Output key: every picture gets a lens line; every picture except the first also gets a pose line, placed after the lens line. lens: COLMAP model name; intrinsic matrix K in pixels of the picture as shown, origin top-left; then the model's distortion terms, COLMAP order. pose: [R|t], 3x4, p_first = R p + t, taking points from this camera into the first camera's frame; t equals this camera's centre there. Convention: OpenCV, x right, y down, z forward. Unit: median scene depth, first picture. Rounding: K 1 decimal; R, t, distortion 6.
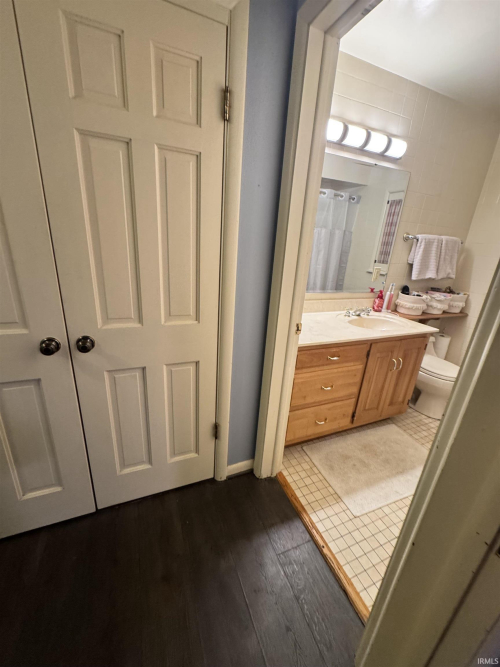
lens RADIAL K [[268.9, 0, 249.7], [0, 268.9, 332.9], [0, 0, 1]] dist [-0.001557, 0.000730]
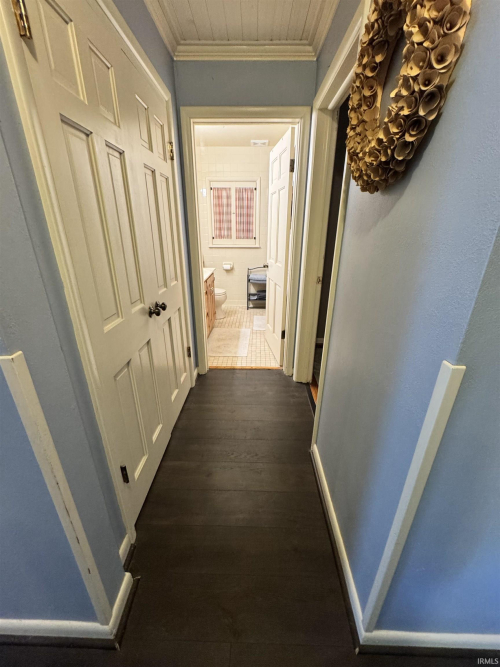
lens RADIAL K [[268.9, 0, 249.7], [0, 268.9, 335.1], [0, 0, 1]] dist [-0.001557, 0.000730]
pose [[0.409839, -0.395029, 0.822182, -1.130527], [0.318827, 0.906544, 0.276634, -0.042546], [-0.854623, 0.148759, 0.497483, -0.093659]]
